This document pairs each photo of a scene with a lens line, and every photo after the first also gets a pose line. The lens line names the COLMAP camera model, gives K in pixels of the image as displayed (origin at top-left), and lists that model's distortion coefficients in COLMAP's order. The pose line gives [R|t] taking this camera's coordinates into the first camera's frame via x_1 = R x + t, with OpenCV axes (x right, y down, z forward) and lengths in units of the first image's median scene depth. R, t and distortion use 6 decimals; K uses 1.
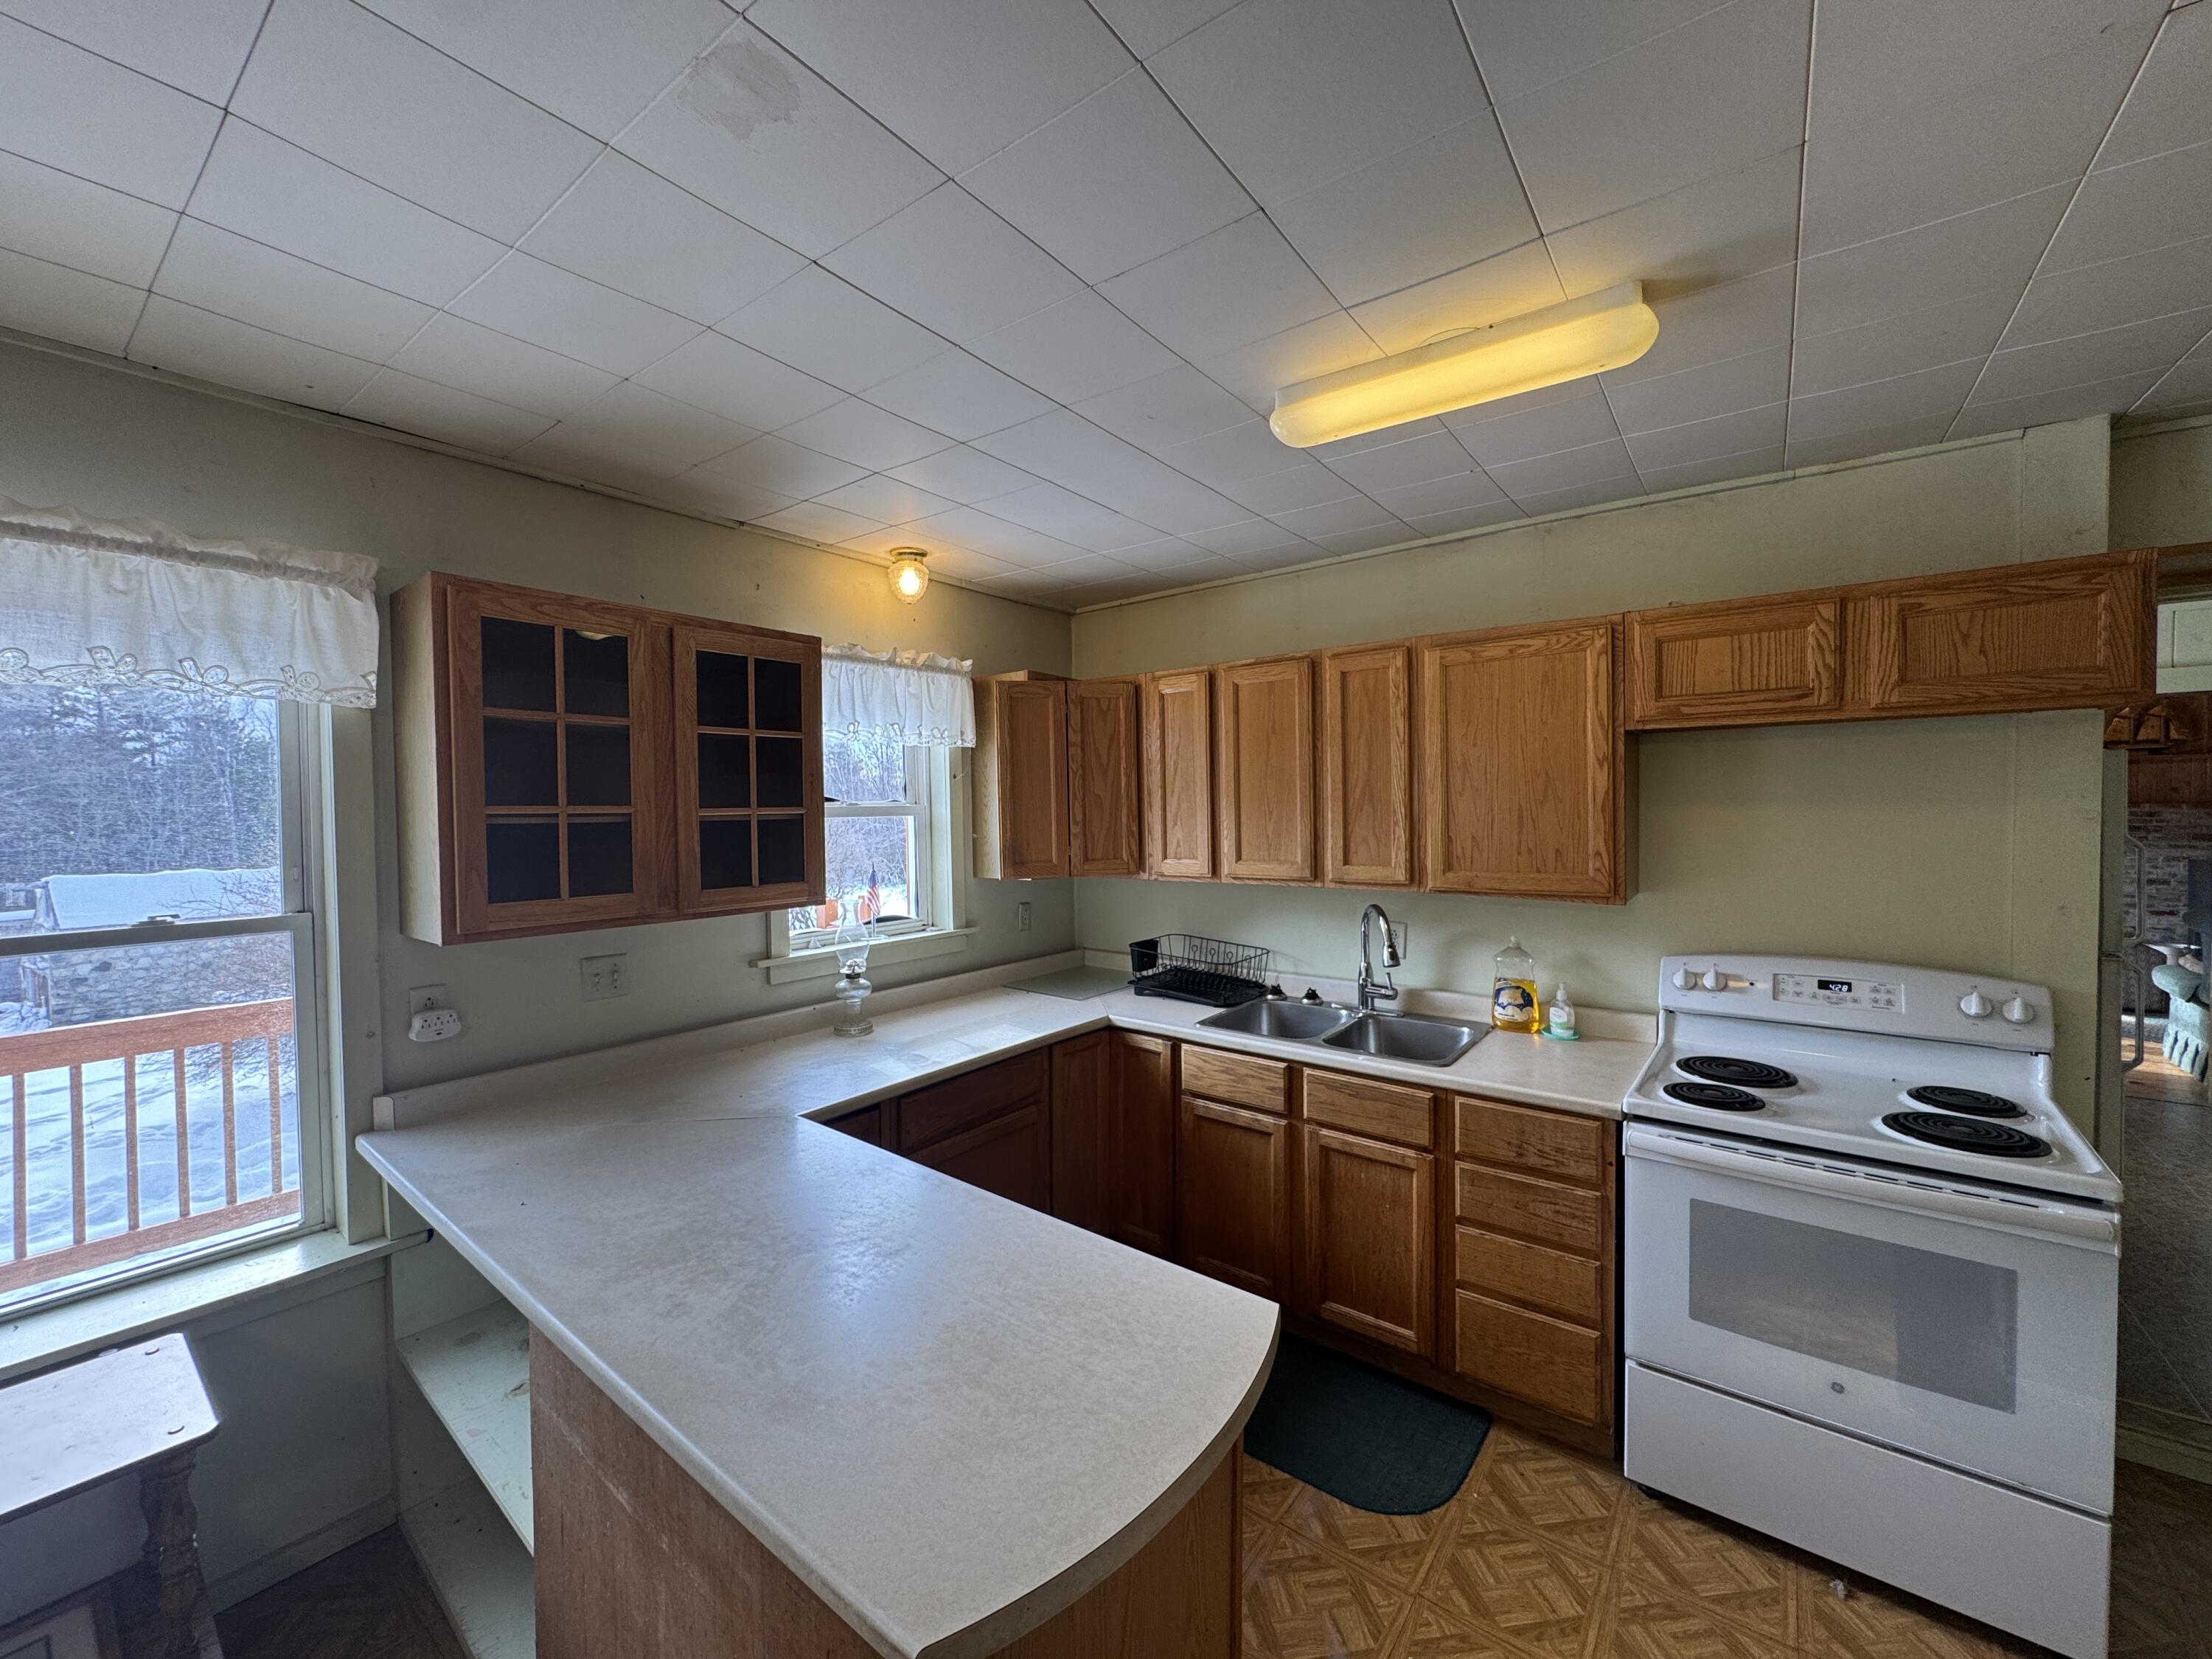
lens RADIAL K [[880.6, 0, 1117.4], [0, 880.6, 824.8], [0, 0, 1]] dist [0.001927, 0.000183]
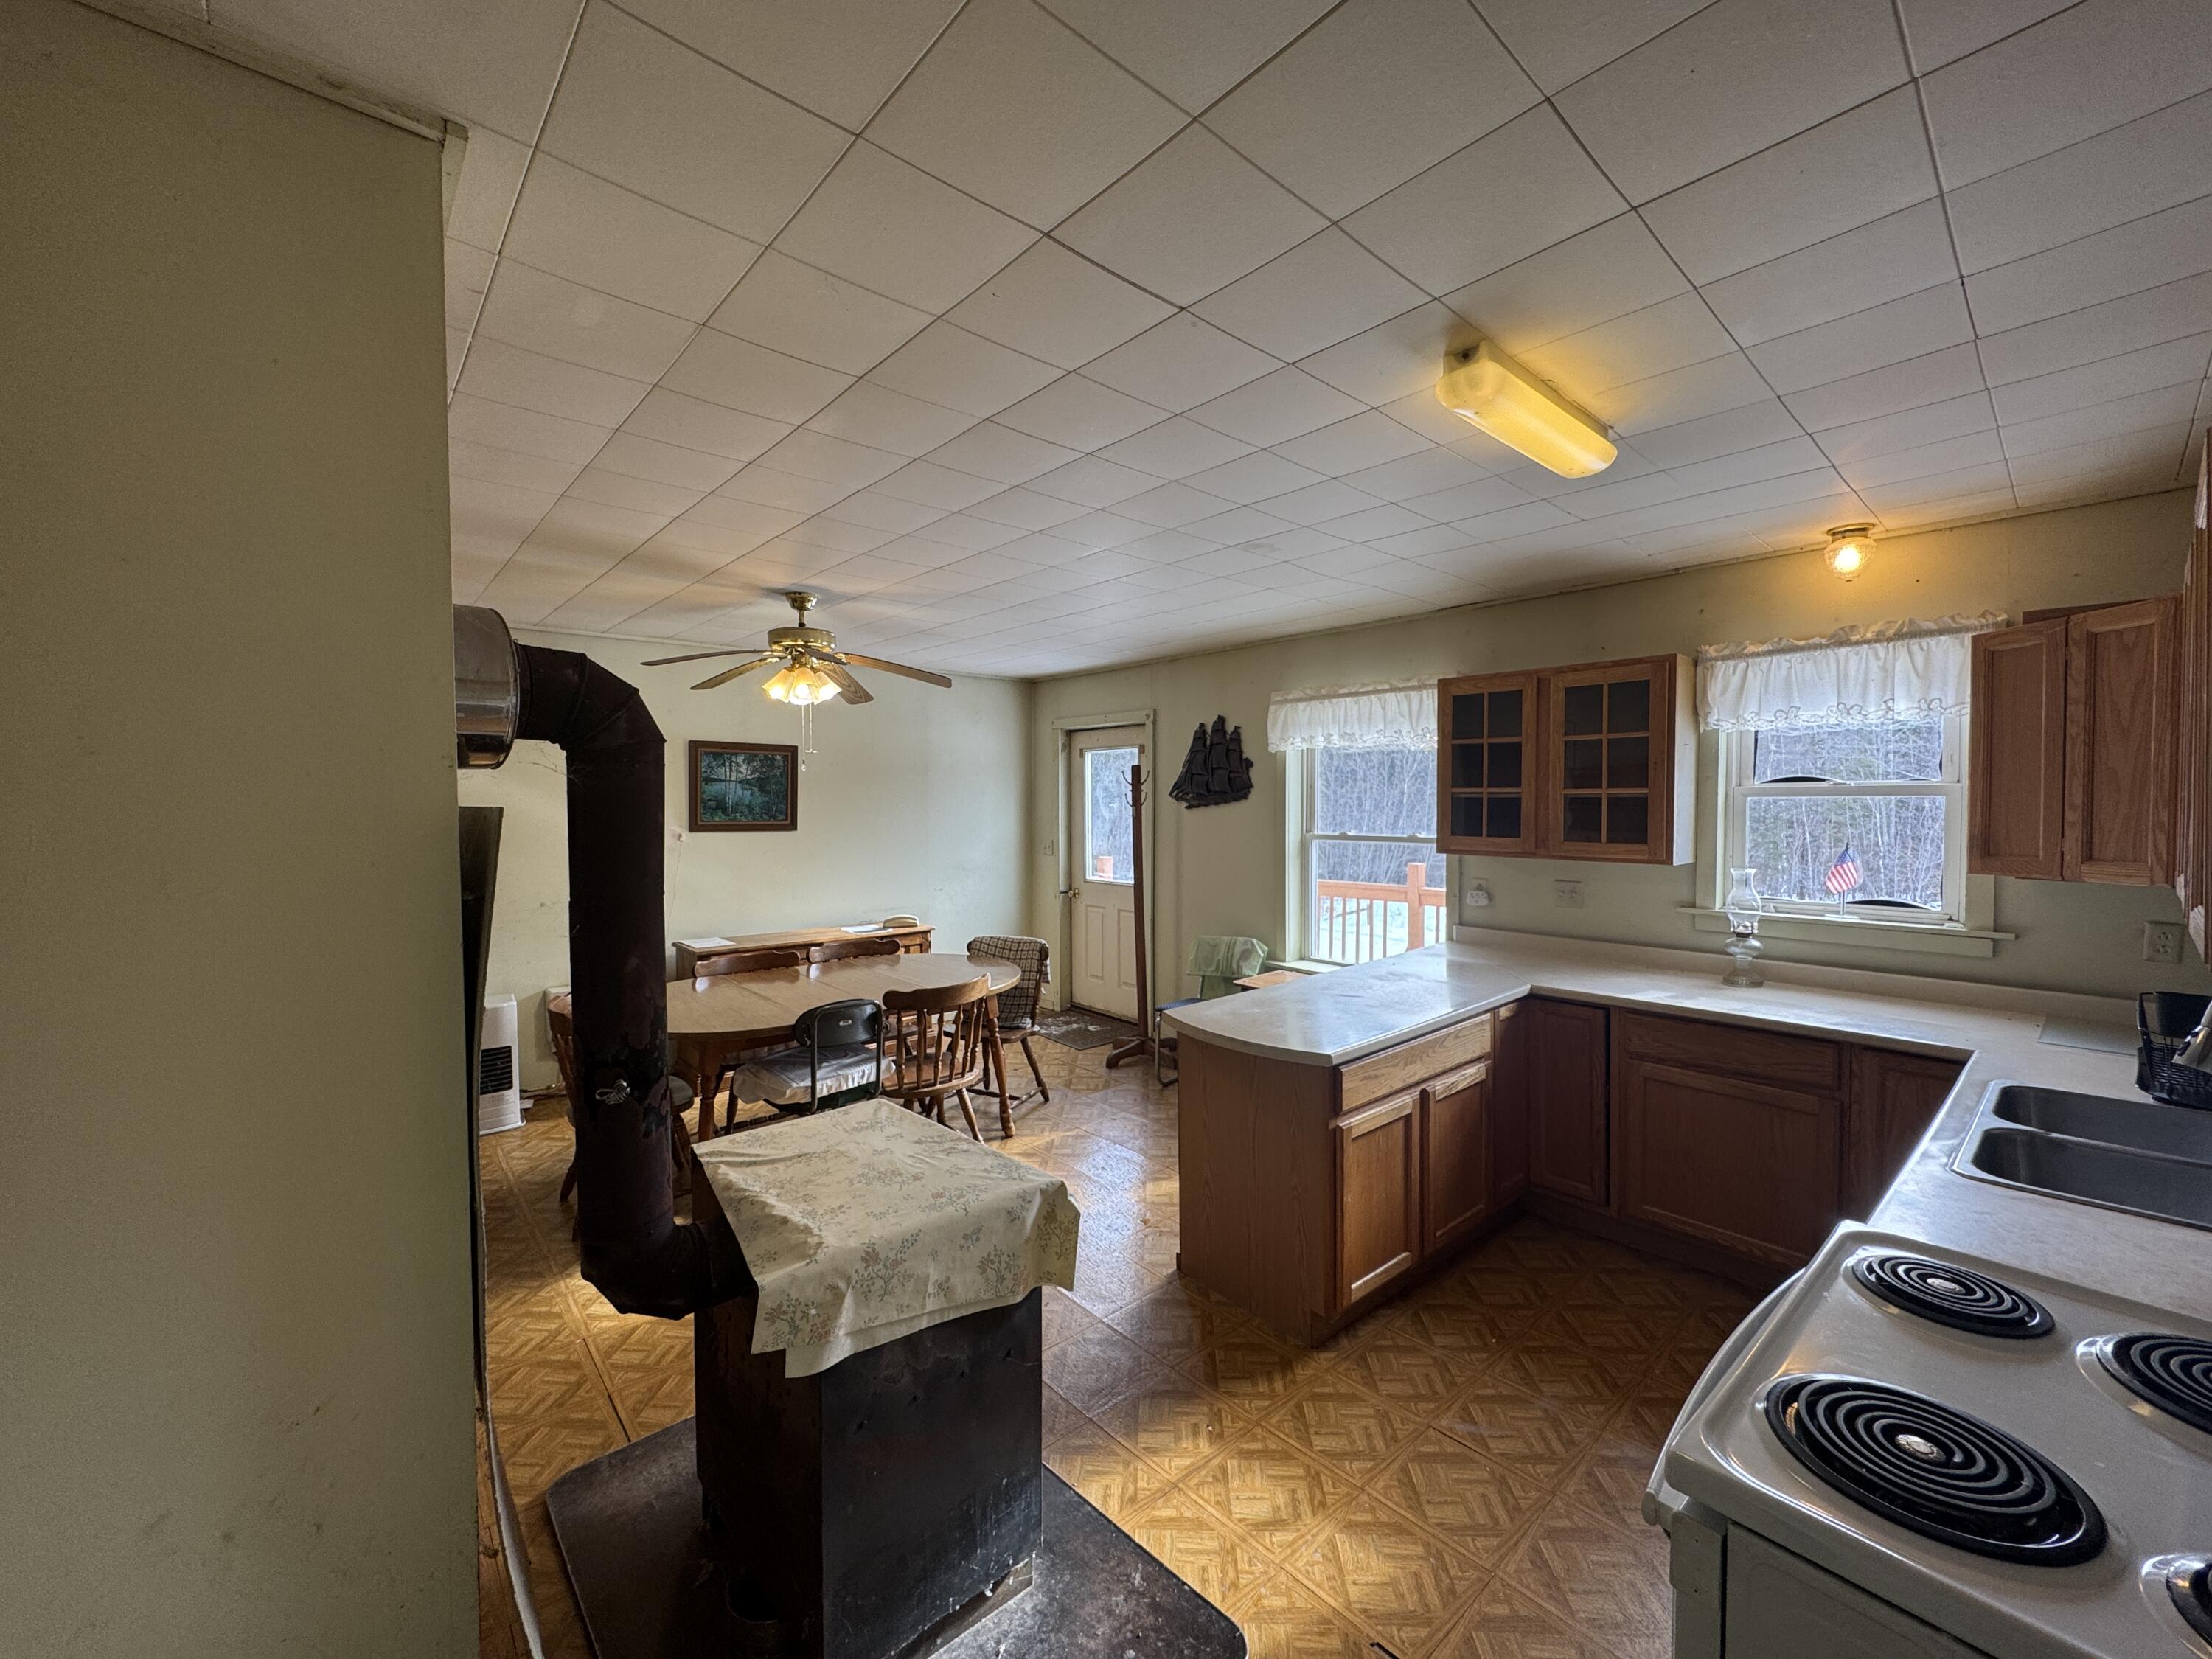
lens RADIAL K [[880.6, 0, 1099.8], [0, 880.6, 812.5], [0, 0, 1]] dist [0.001927, 0.000183]
pose [[-0.201217, 0.026465, -0.979189, 1.187642], [-0.015672, 0.999420, 0.030233, -0.010892], [0.979421, 0.021429, -0.200685, 0.498101]]
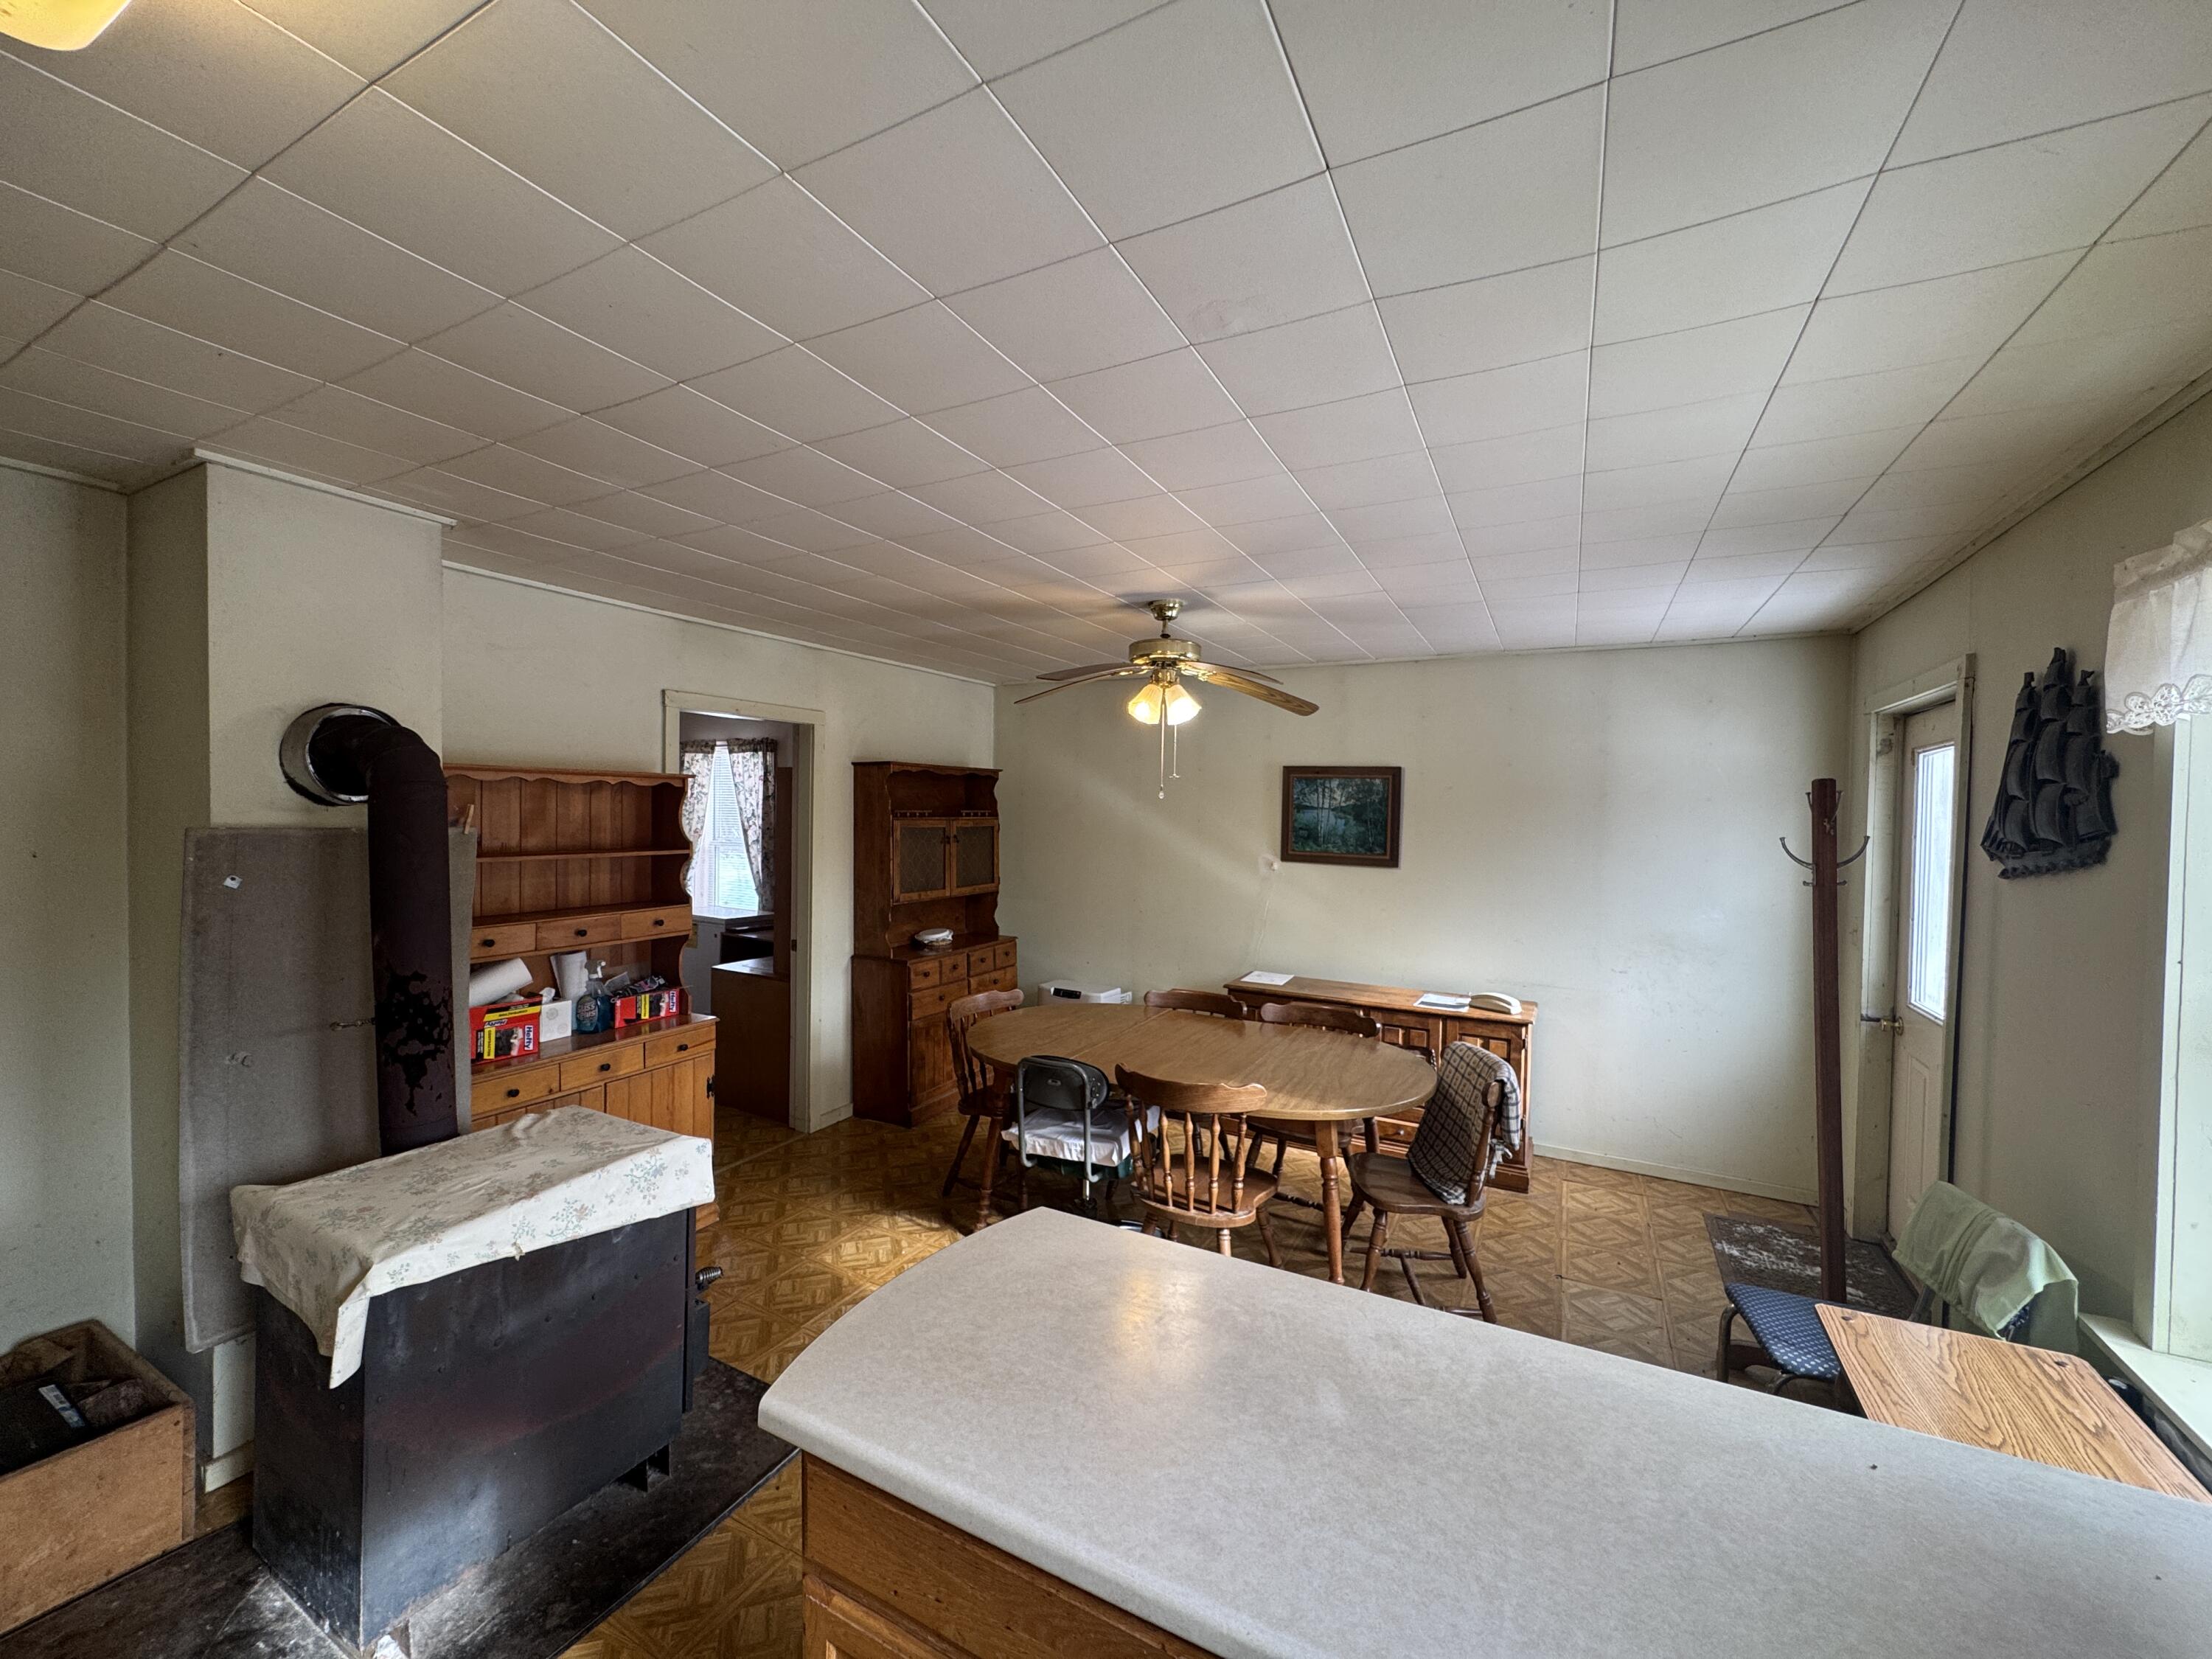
lens RADIAL K [[880.6, 0, 1109.9], [0, 880.6, 834.1], [0, 0, 1]] dist [0.001927, 0.000183]
pose [[-0.986795, -0.003319, -0.161941, 0.108771], [-0.011044, 0.998842, 0.046826, -0.036839], [0.161598, 0.047996, -0.985689, 1.018199]]
